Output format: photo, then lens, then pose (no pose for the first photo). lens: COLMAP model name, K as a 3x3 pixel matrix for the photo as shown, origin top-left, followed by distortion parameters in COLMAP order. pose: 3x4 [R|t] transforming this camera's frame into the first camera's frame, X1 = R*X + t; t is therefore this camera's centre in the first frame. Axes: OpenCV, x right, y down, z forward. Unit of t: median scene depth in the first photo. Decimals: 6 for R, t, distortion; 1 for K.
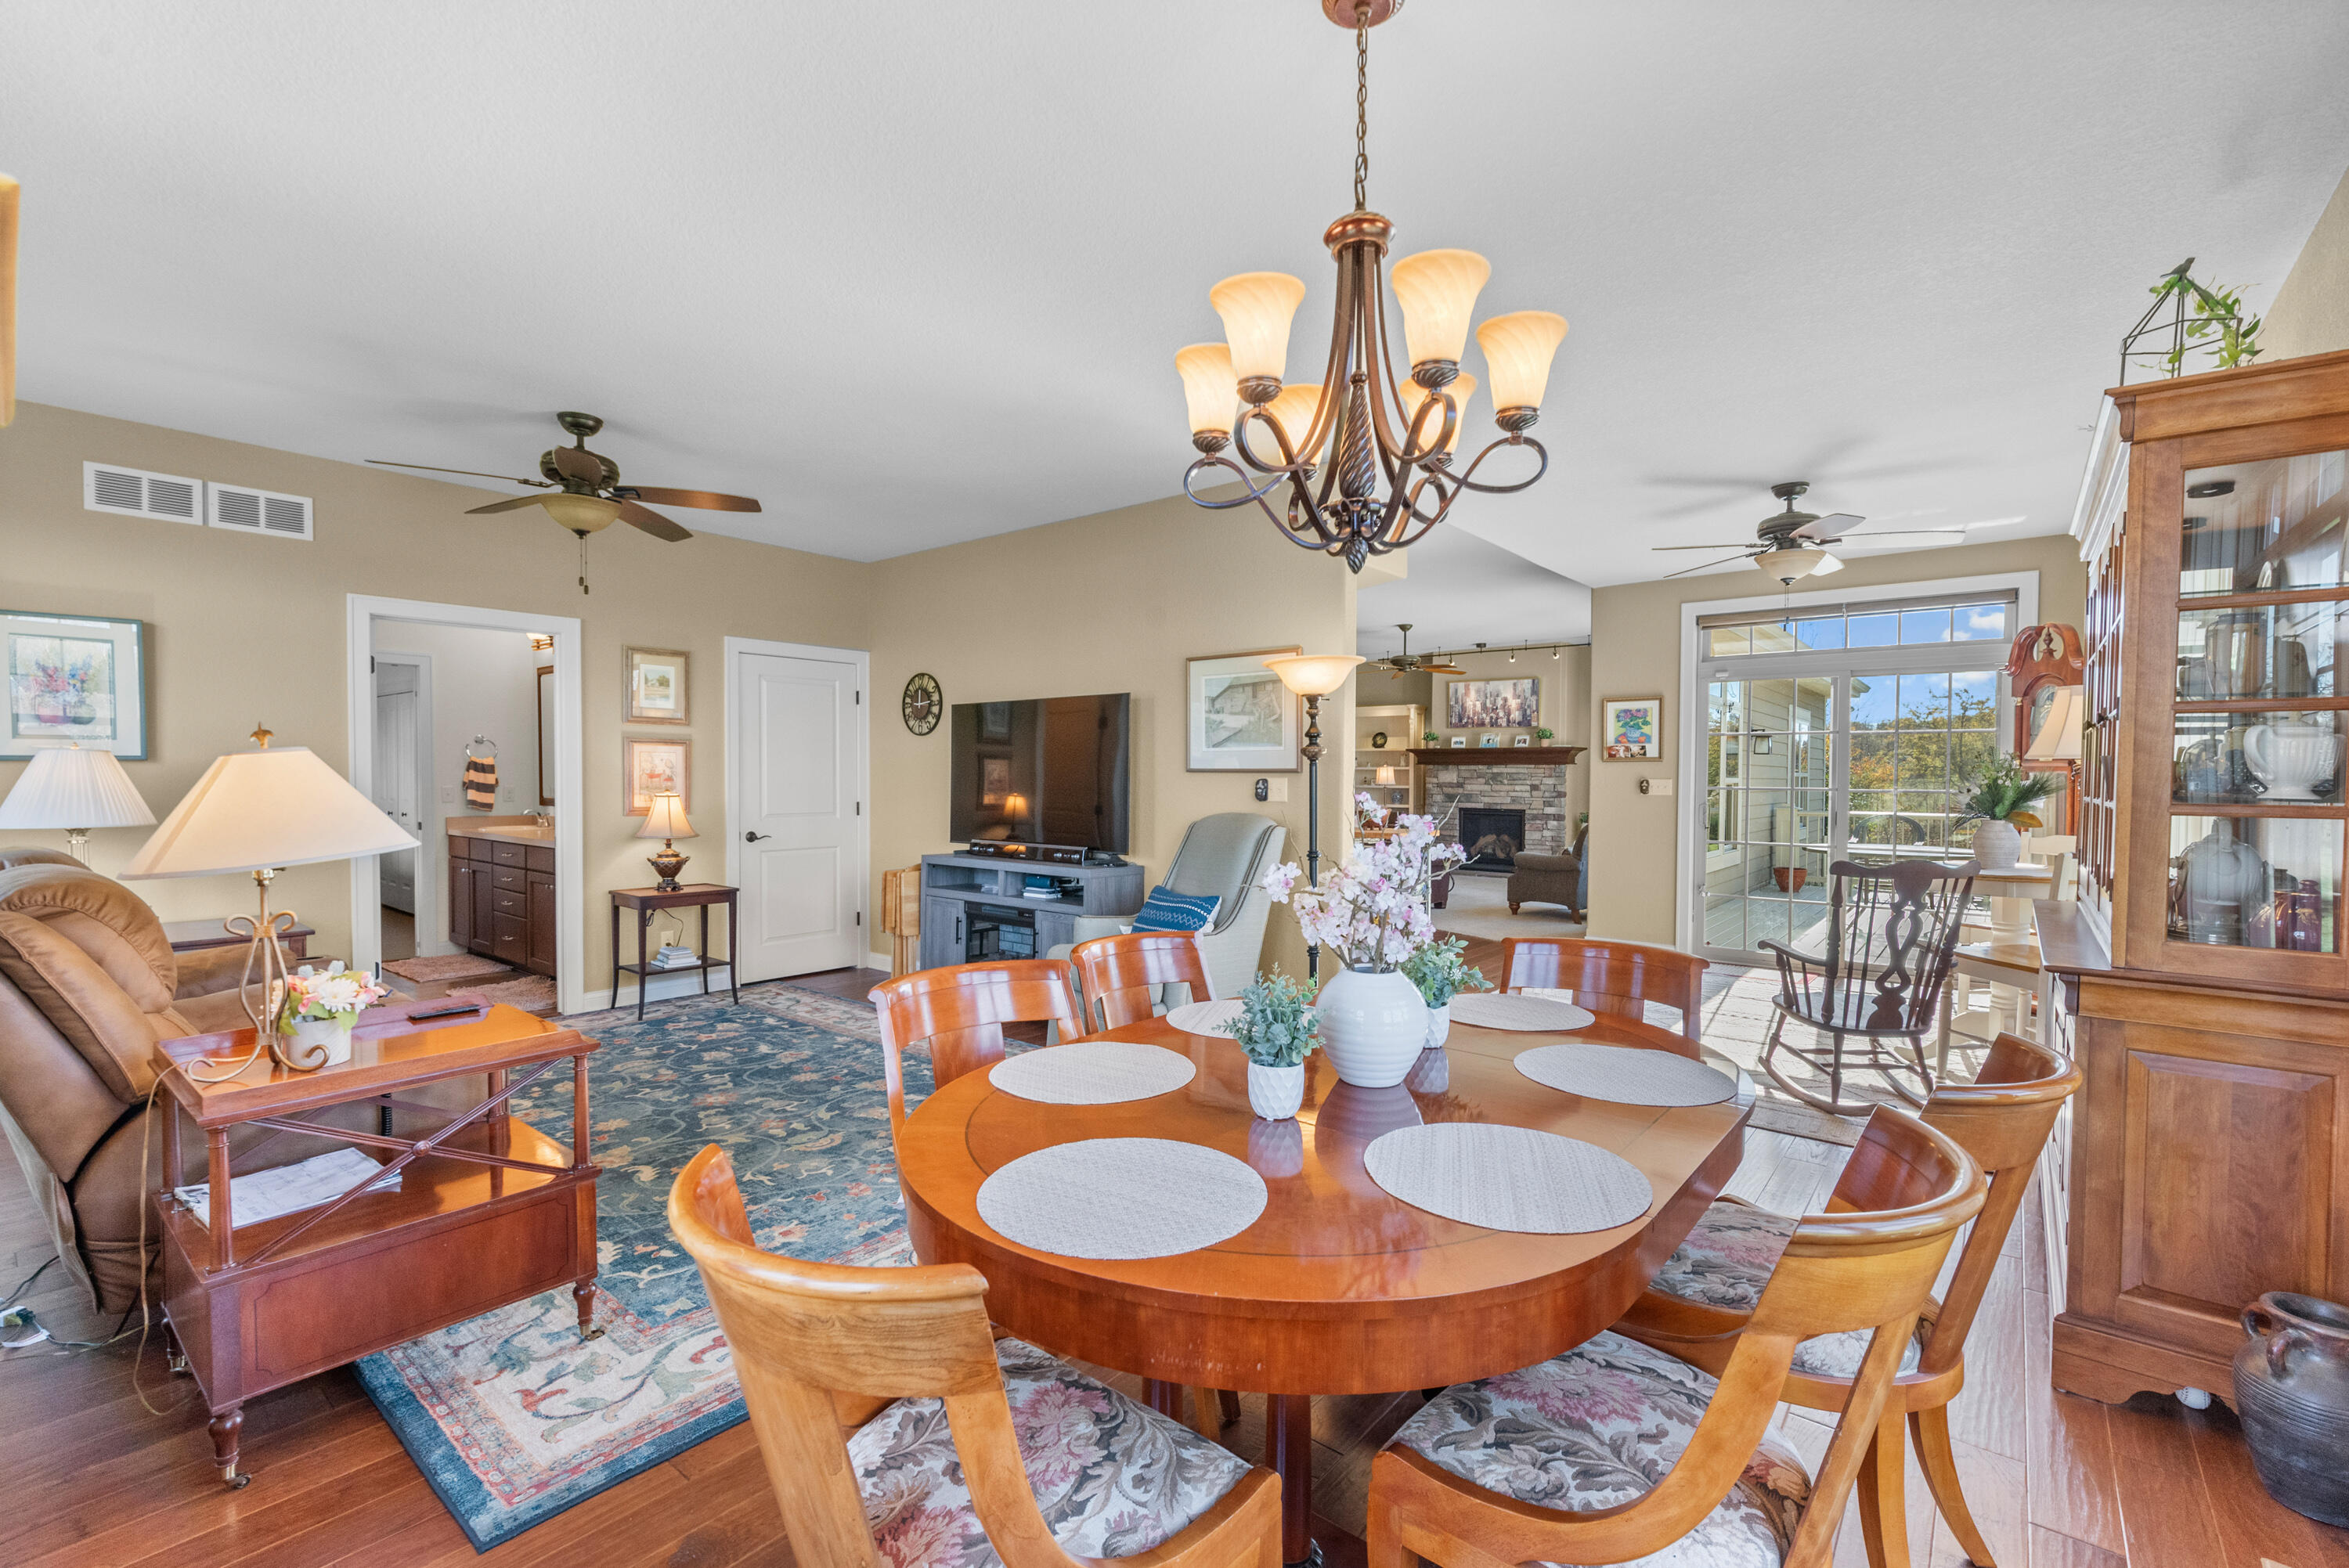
lens RADIAL K [[1016.0, 0, 1190.7], [0, 1016.0, 795.6], [0, 0, 1]] dist [0.000368, 0.000694]
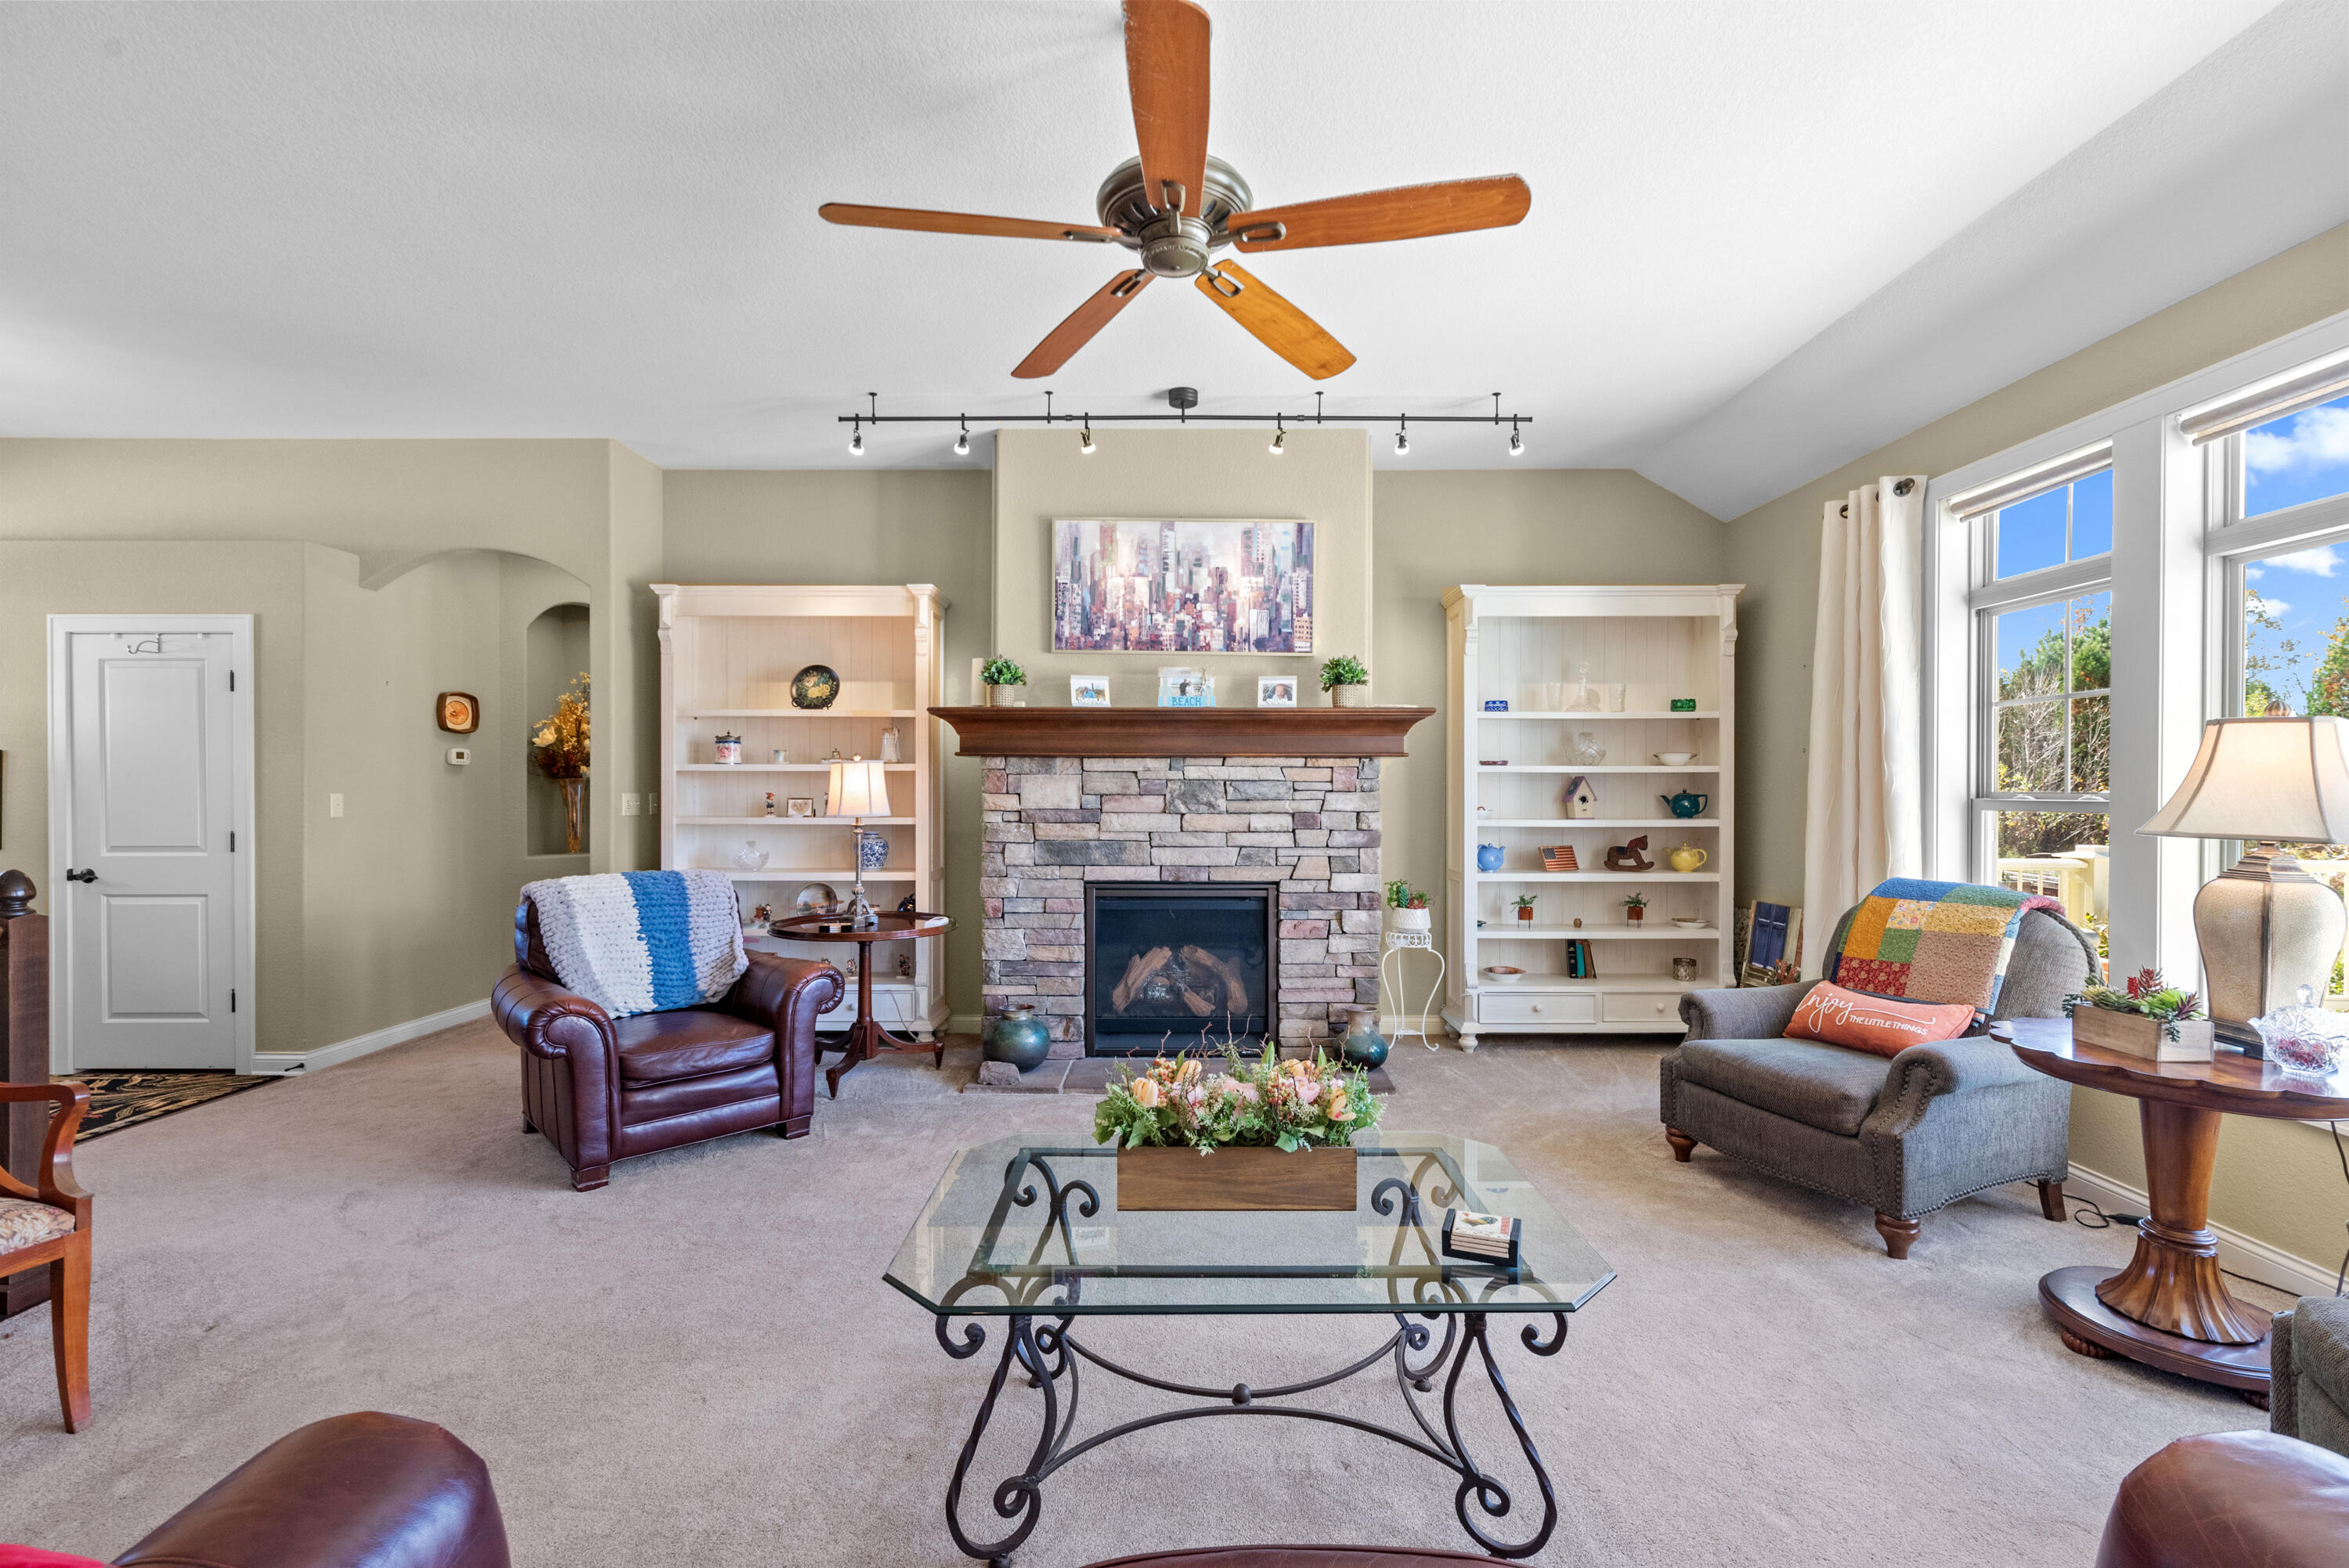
lens RADIAL K [[1016.0, 0, 1176.6], [0, 1016.0, 795.7], [0, 0, 1]] dist [0.000368, 0.000694]
pose [[0.784753, -0.007812, 0.619759, 0.076303], [0.013272, 0.999903, -0.004202, -0.015904], [-0.619666, 0.011523, 0.784781, 0.738038]]
